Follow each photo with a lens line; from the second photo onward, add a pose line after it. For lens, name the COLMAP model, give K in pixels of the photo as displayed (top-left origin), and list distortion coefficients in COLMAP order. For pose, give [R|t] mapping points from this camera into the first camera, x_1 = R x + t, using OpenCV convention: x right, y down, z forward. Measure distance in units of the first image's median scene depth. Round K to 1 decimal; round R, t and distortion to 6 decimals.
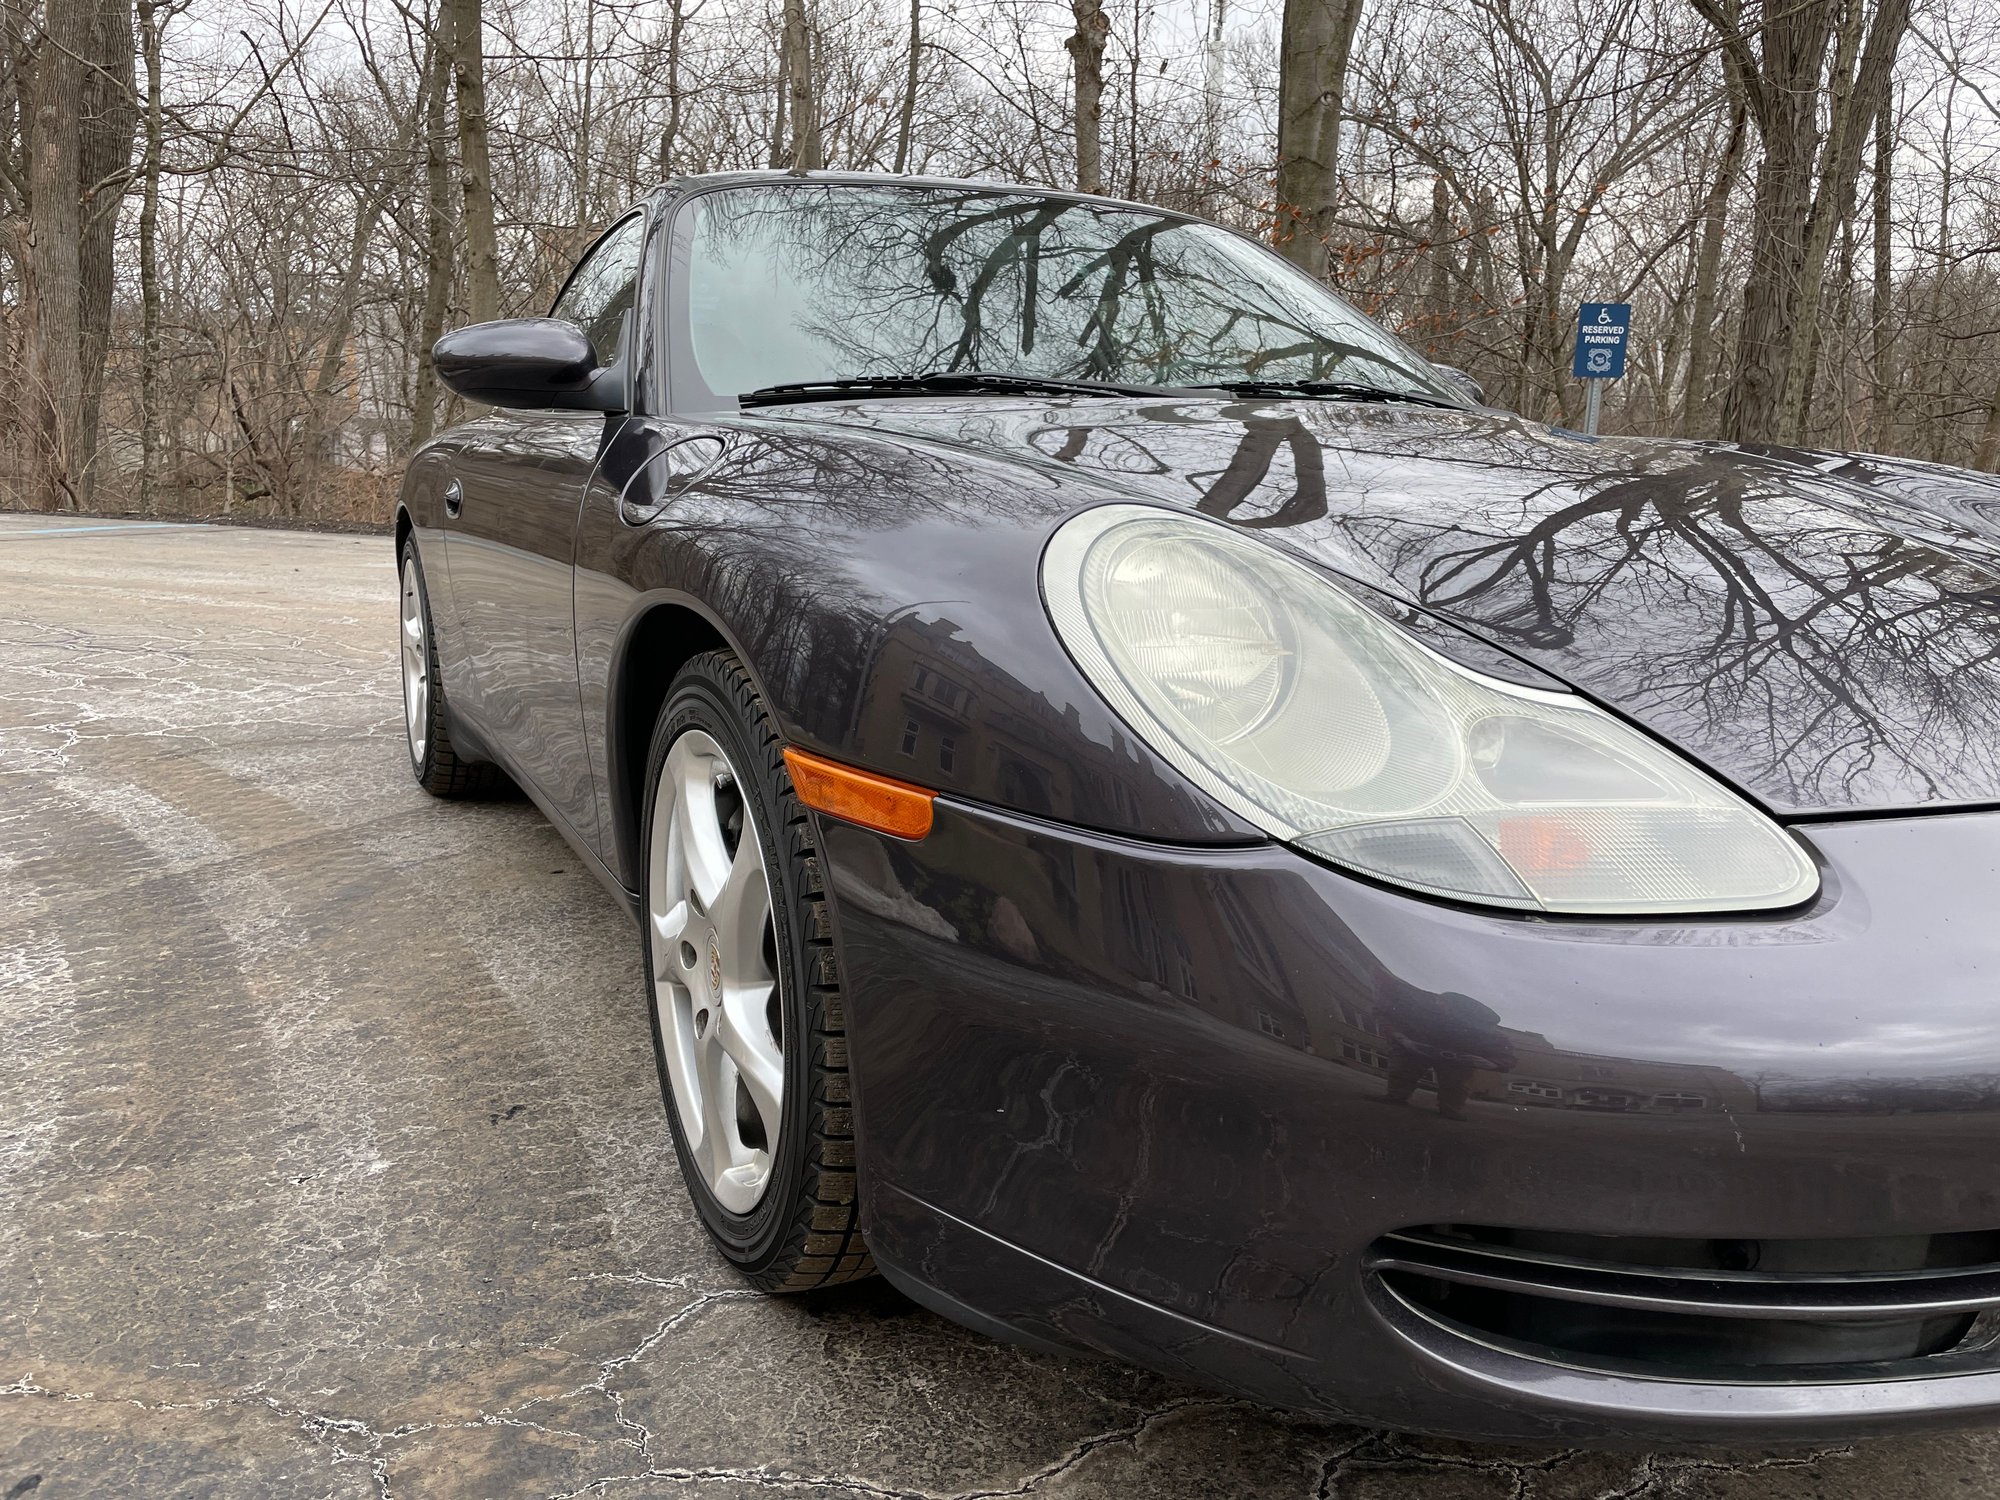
lens RADIAL K [[1516.0, 0, 994.1], [0, 1516.0, 748.1], [0, 0, 1]] dist [0.098058, -0.136290]
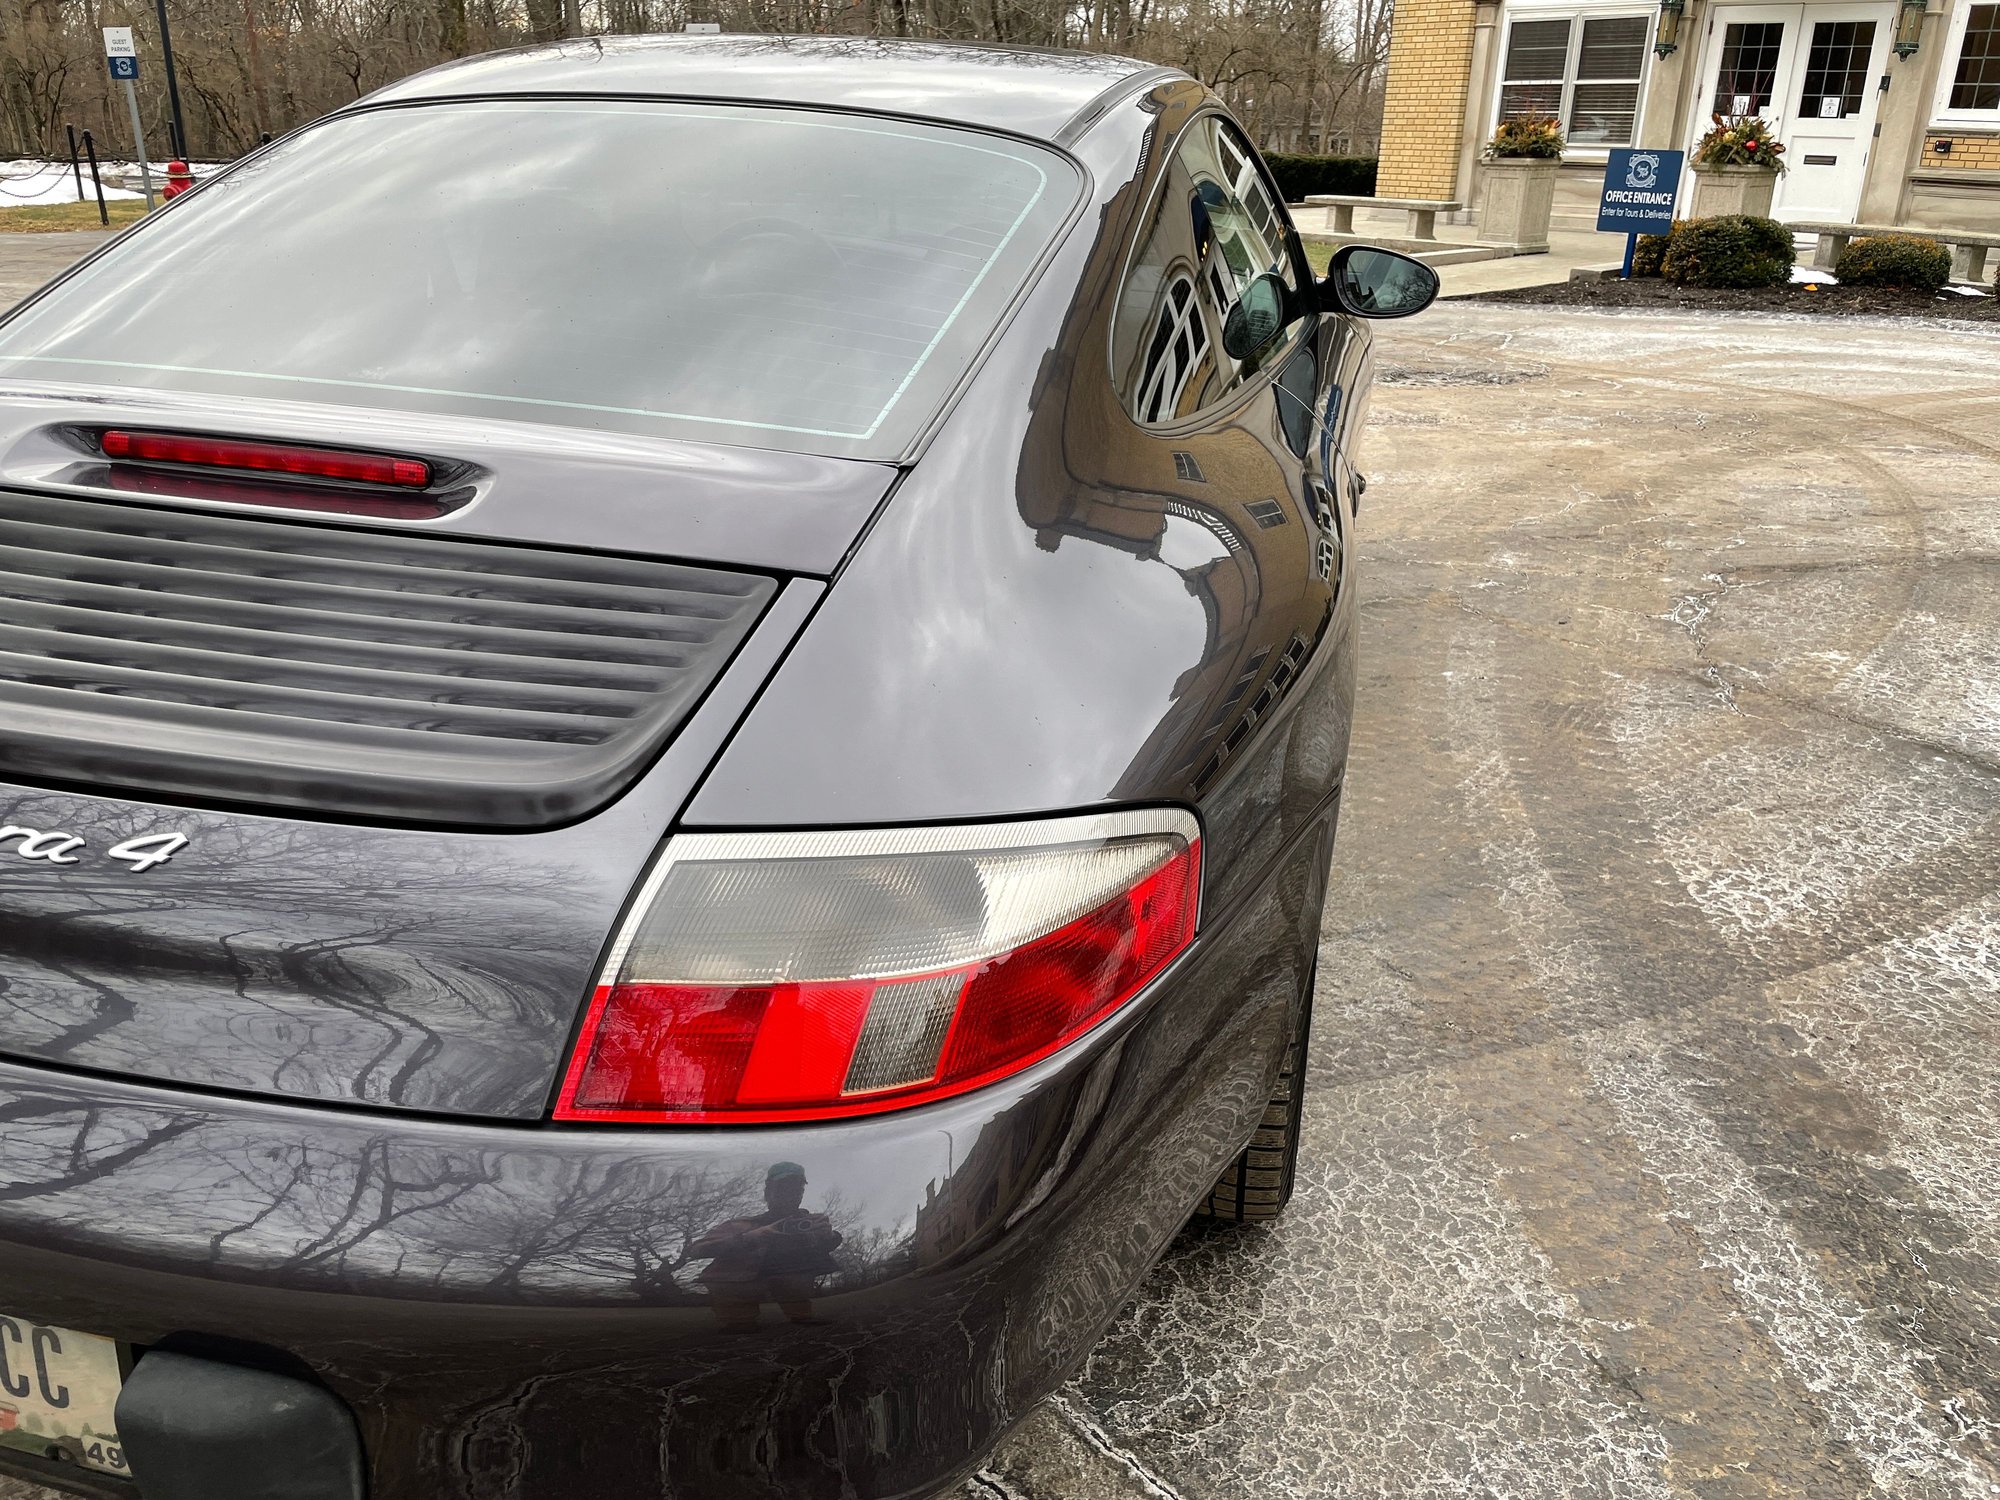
lens RADIAL K [[1516.0, 0, 994.1], [0, 1516.0, 748.1], [0, 0, 1]] dist [0.098058, -0.136290]
pose [[-0.764365, -0.288144, 0.576819, -0.494728], [0.082482, 0.843546, 0.530686, -0.342807], [-0.639487, 0.453215, -0.621010, 1.173483]]
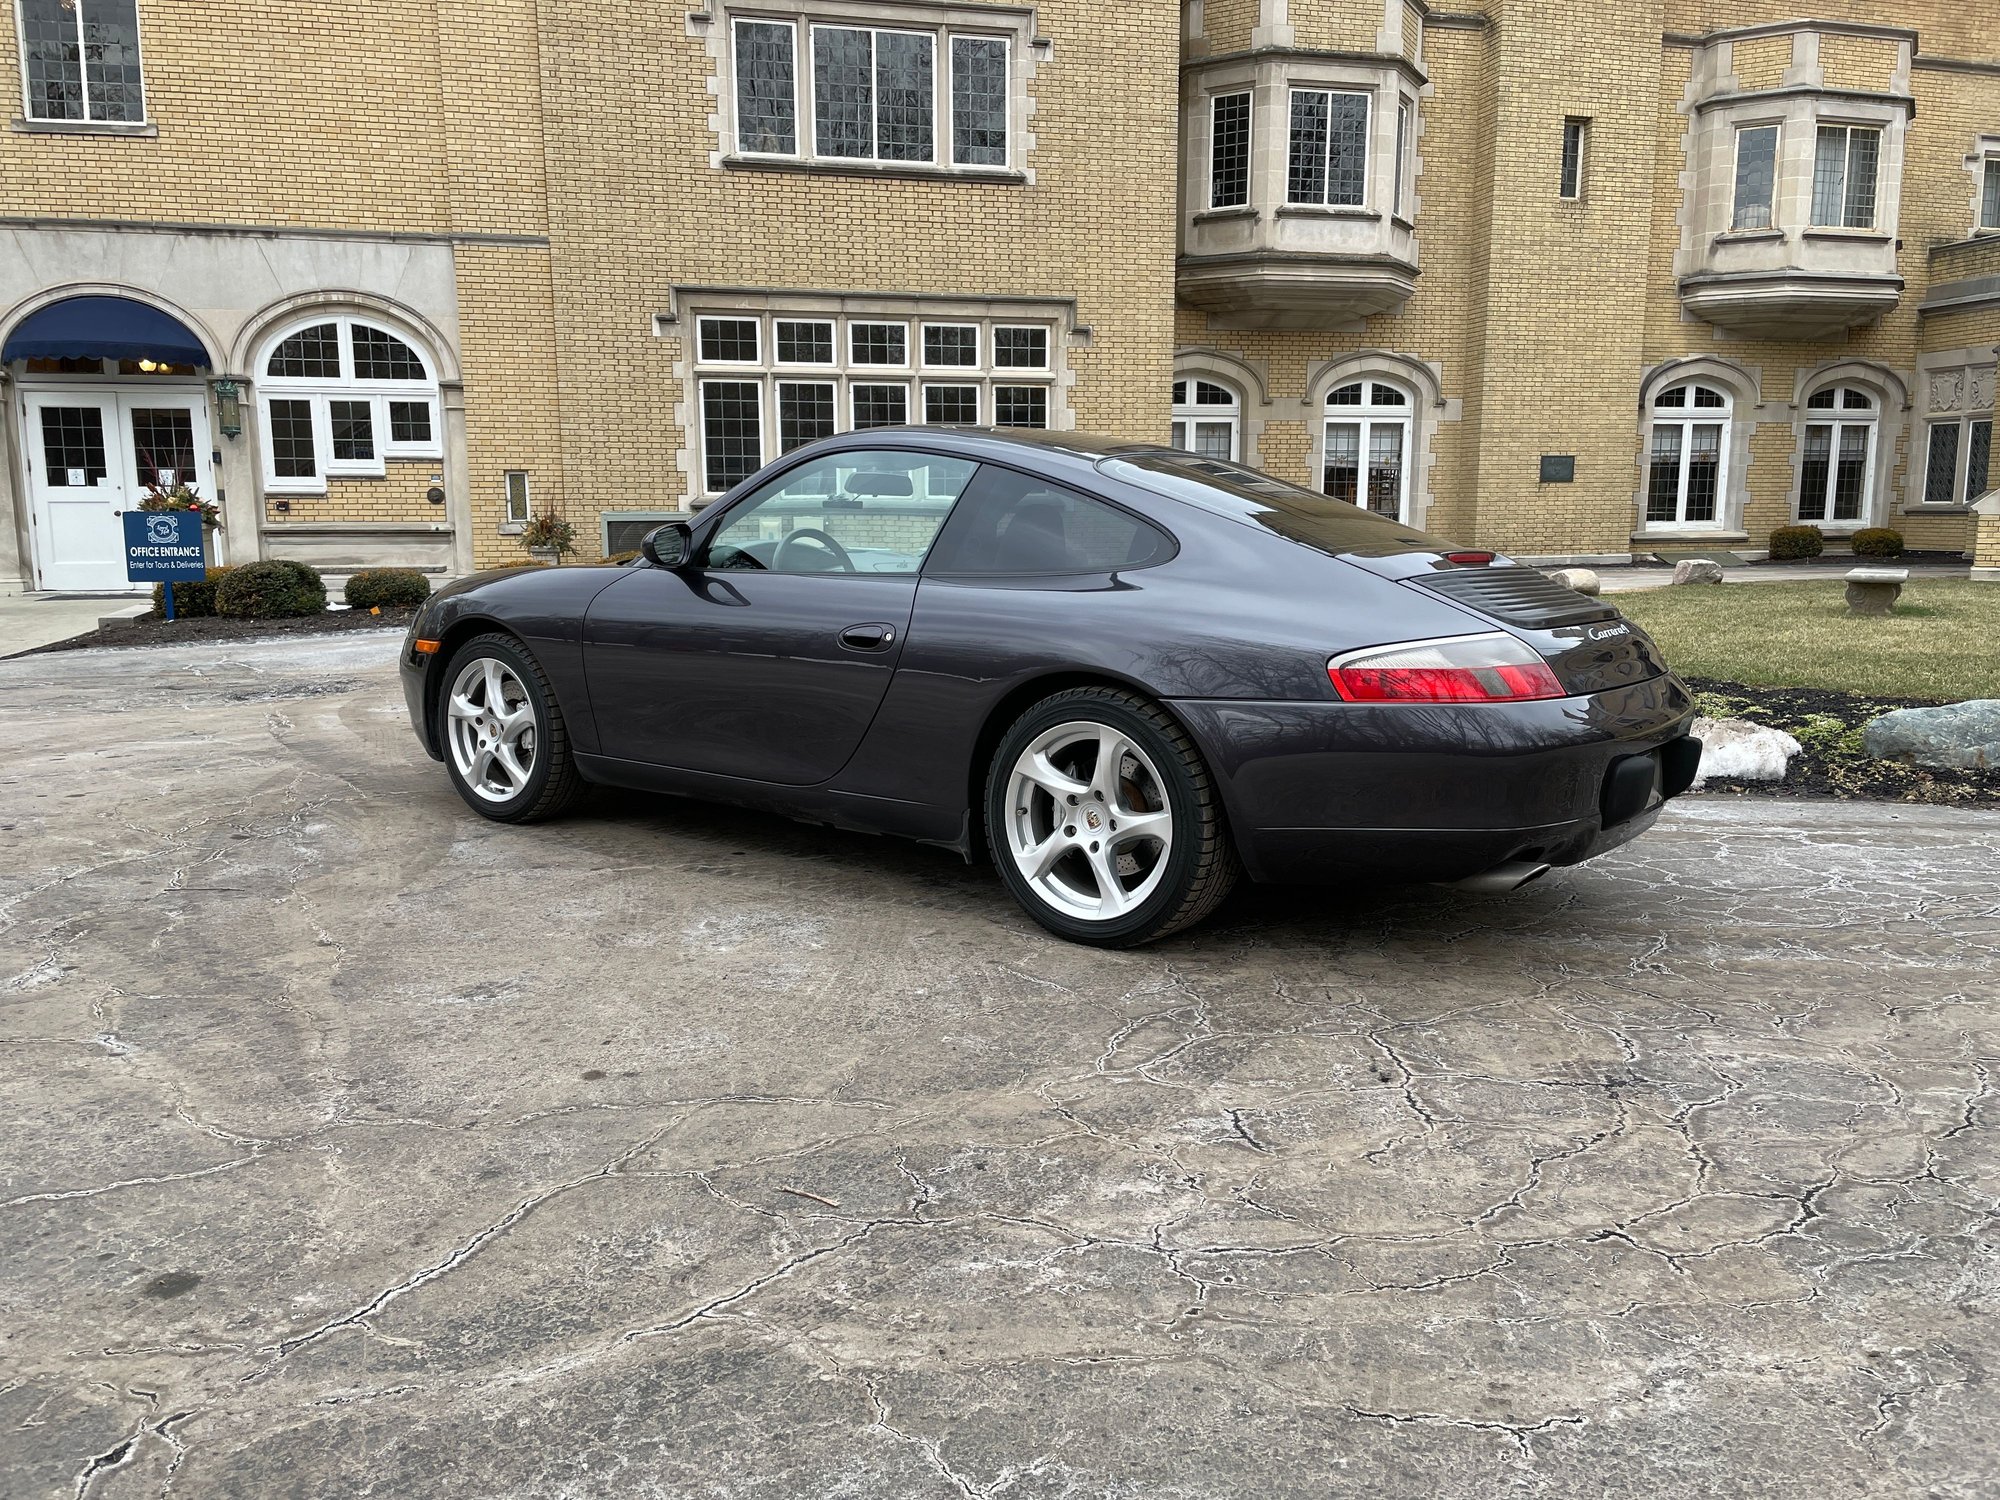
lens RADIAL K [[1513.2, 0, 990.3], [0, 1513.2, 747.1], [0, 0, 1]] dist [0.098649, -0.134024]
pose [[-0.889934, 0.039283, -0.454394, 0.470538], [-0.115287, 0.944555, 0.307449, -0.388565], [0.441278, 0.325995, -0.836063, 1.744347]]
